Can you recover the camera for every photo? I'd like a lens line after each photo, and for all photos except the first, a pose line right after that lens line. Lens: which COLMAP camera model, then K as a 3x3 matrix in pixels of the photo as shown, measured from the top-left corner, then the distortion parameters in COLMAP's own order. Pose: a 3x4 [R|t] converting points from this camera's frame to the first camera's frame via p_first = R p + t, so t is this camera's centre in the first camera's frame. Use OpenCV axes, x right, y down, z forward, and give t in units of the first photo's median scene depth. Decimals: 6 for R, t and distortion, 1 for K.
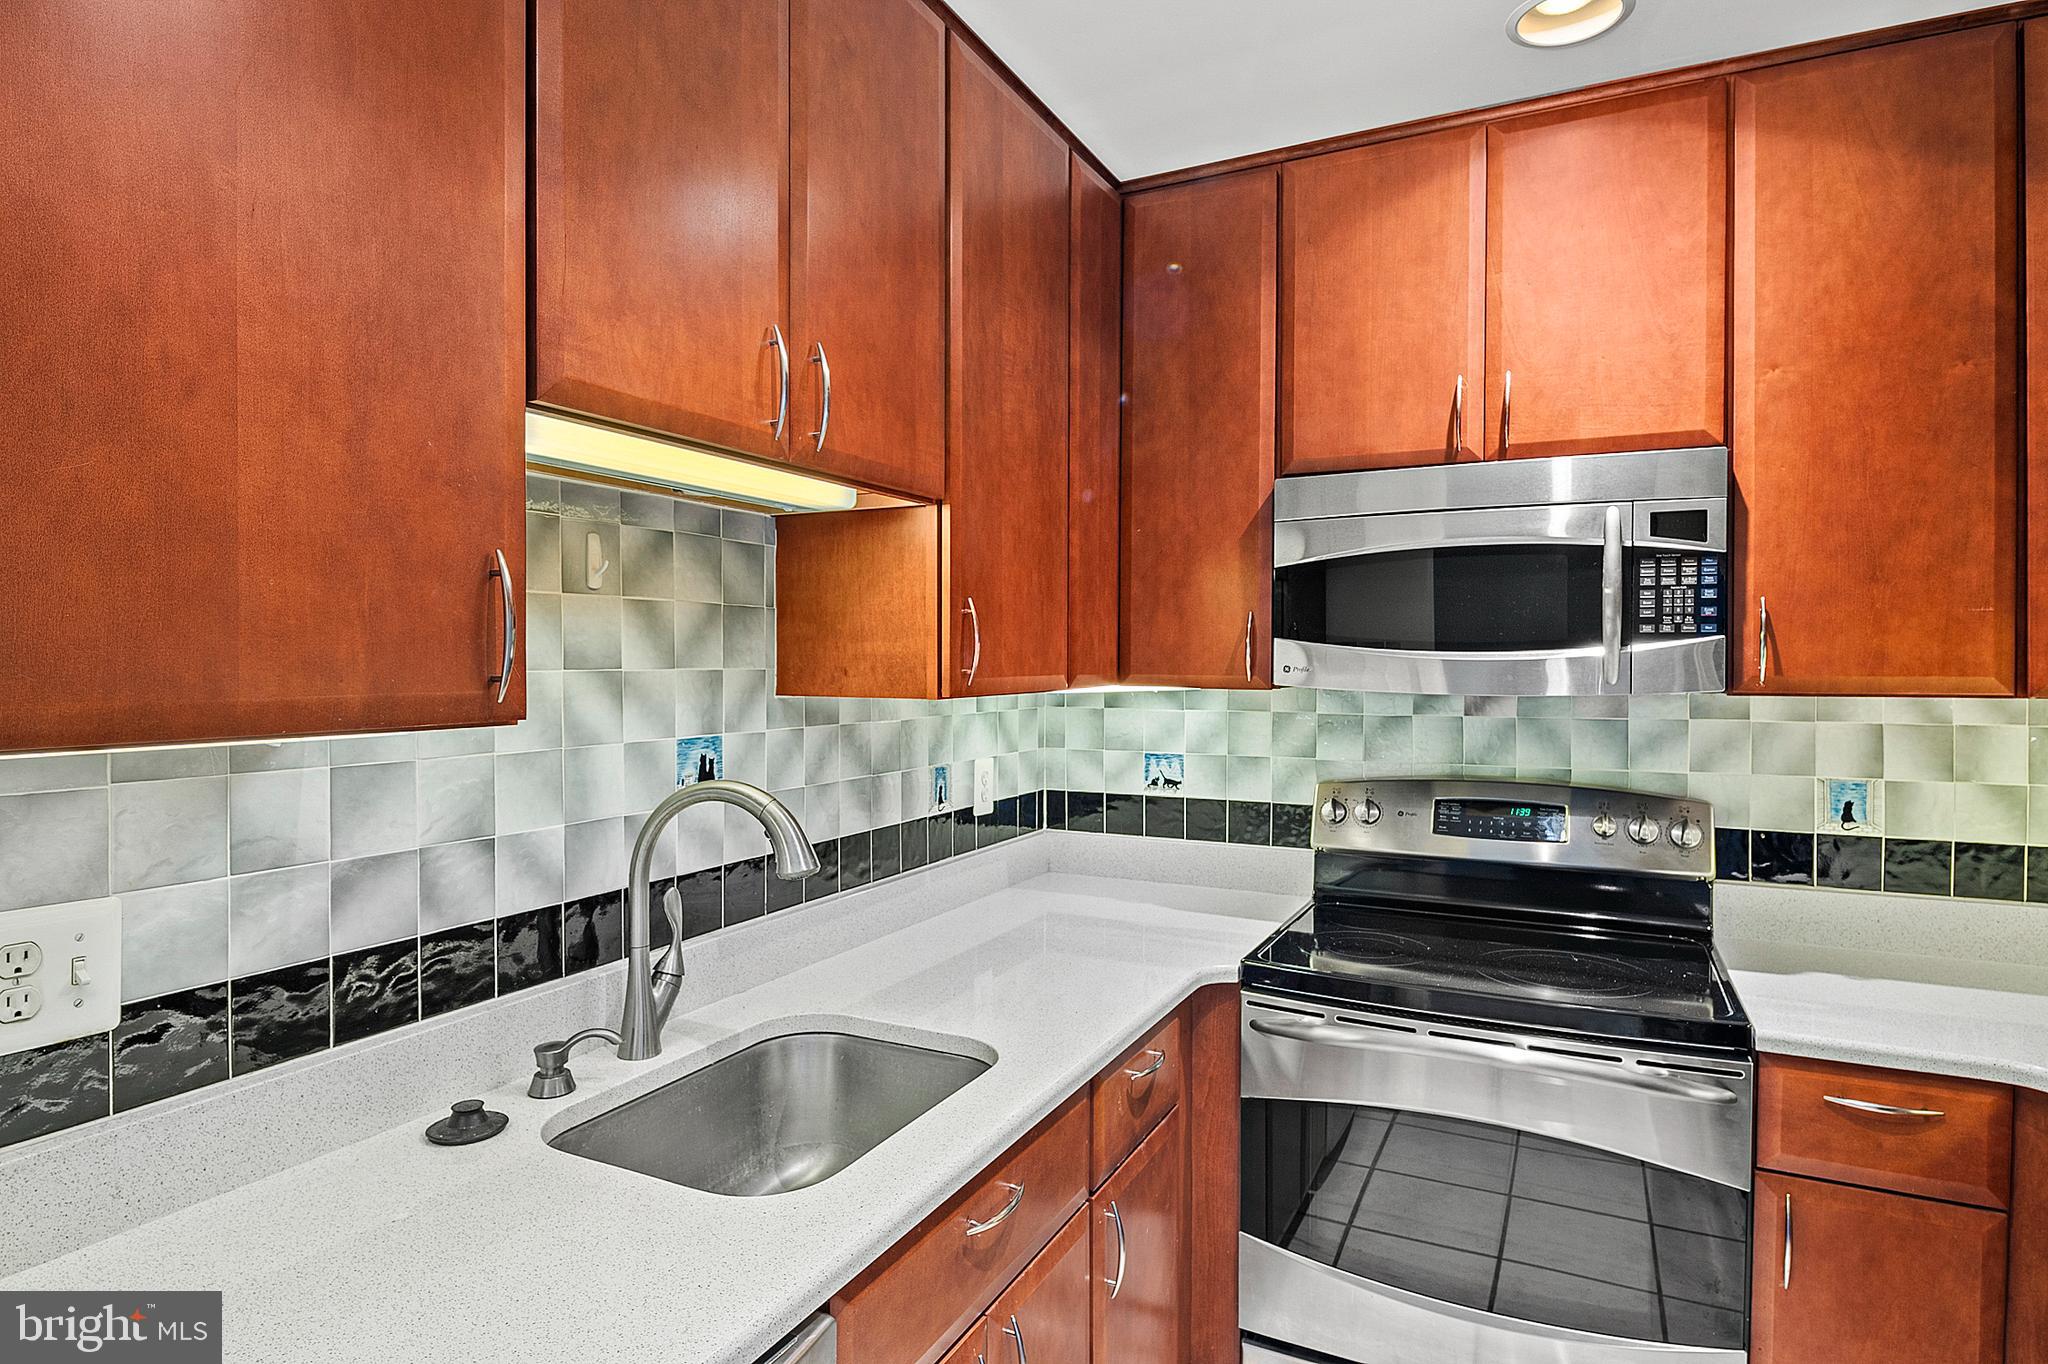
lens RADIAL K [[1116.4, 0, 1019.8], [0, 1116.4, 675.5], [0, 0, 1]] dist [-0.002746, -0.004131]
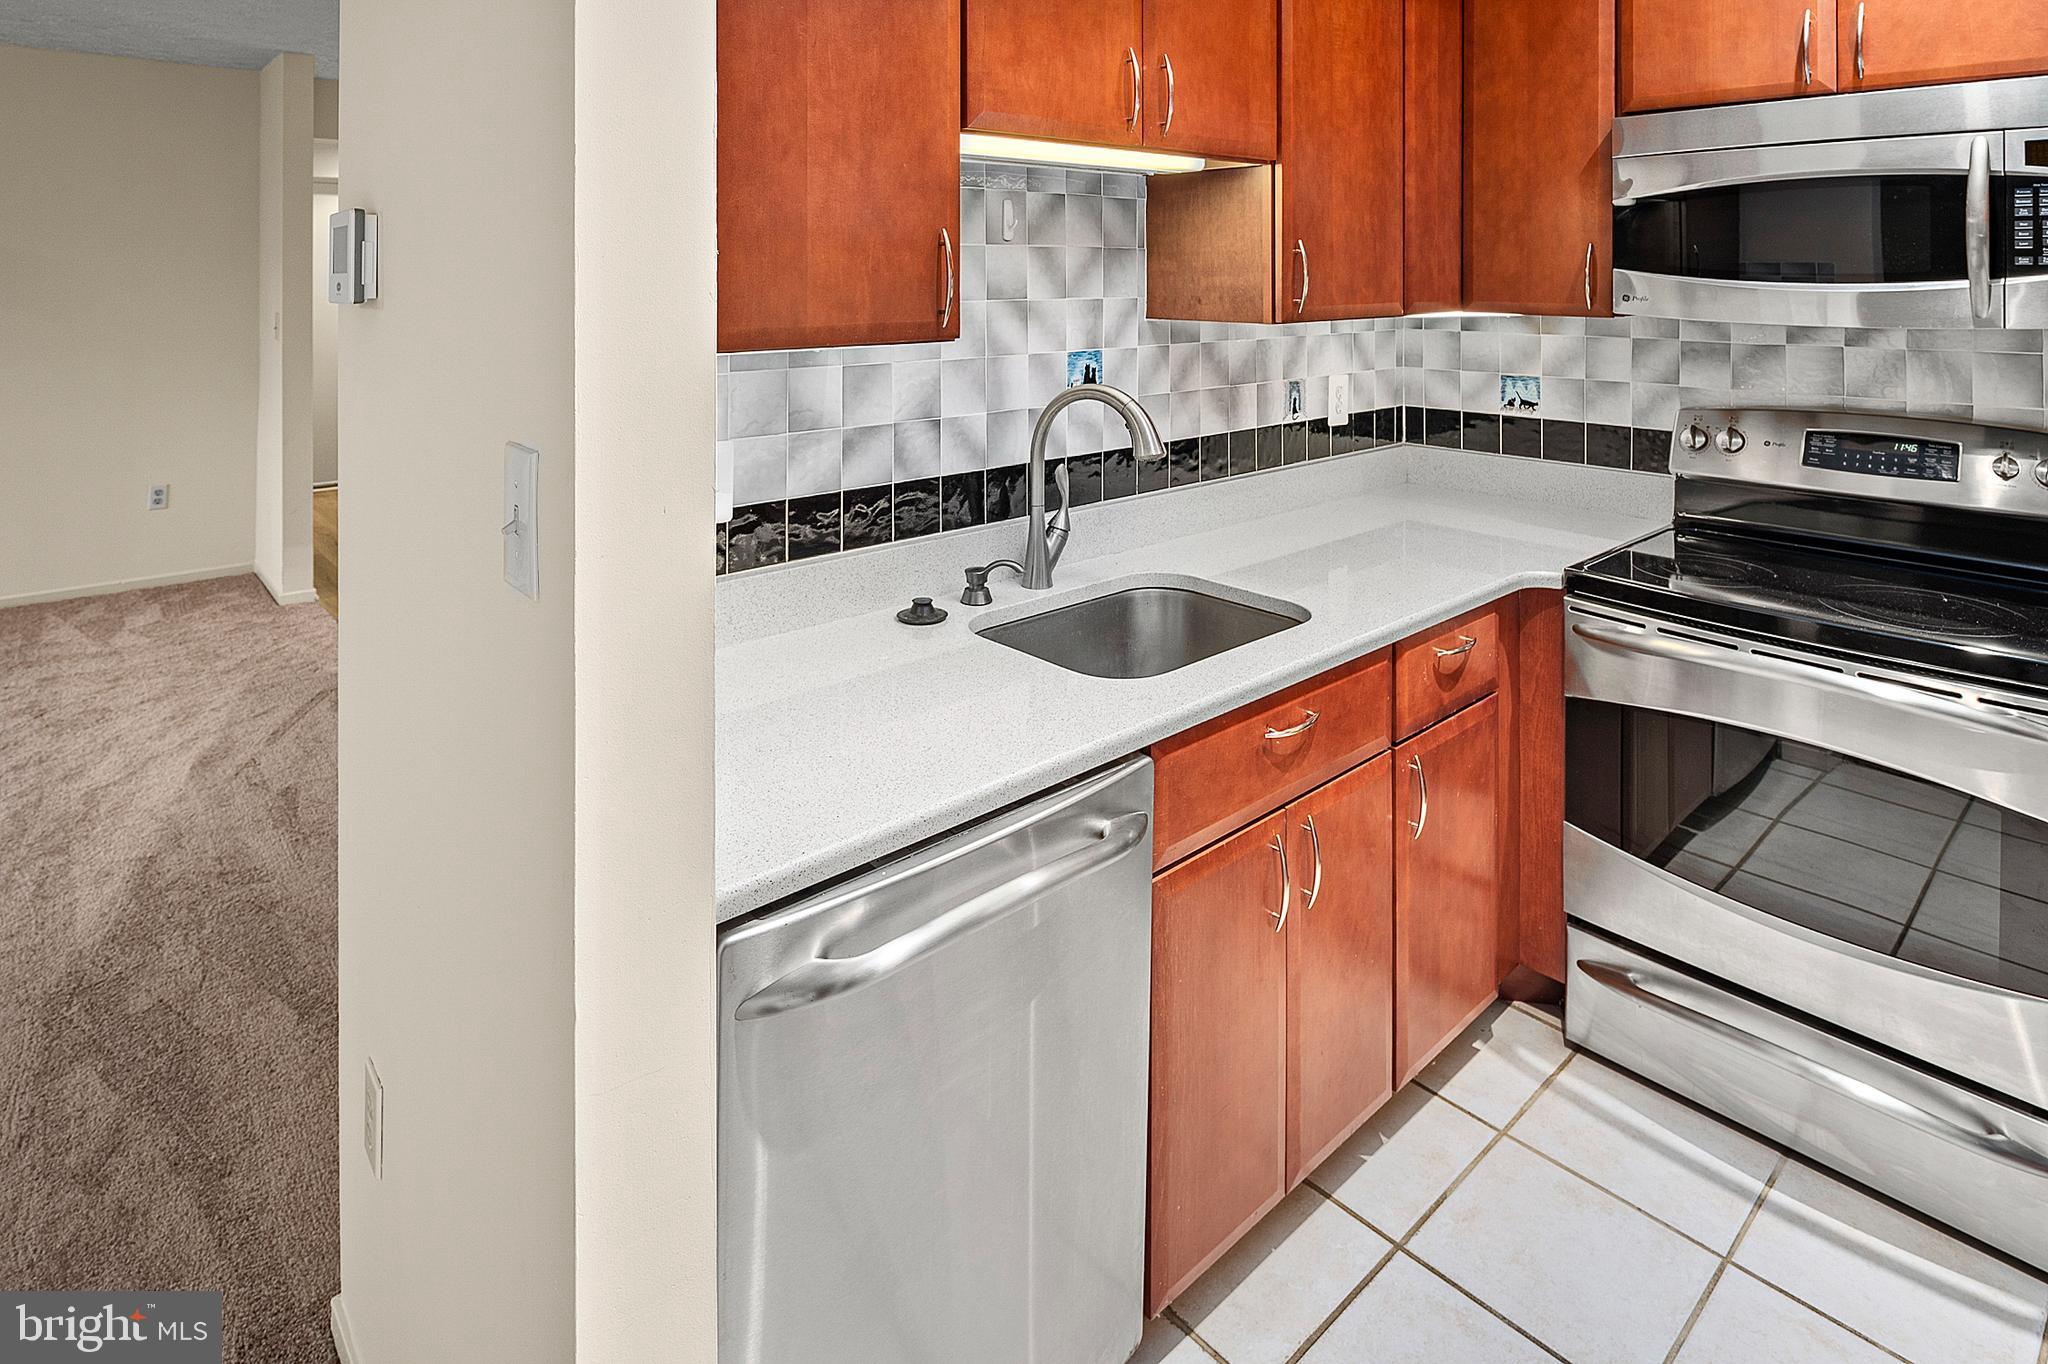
lens RADIAL K [[1113.1, 0, 1015.3], [0, 1113.1, 264.1], [0, 0, 1]] dist [-0.002673, -0.005959]
pose [[0.931085, -0.004463, -0.364775, 0.094974], [-0.003366, 0.999778, -0.020823, -0.015745], [0.364787, 0.020616, 0.930863, -0.201716]]
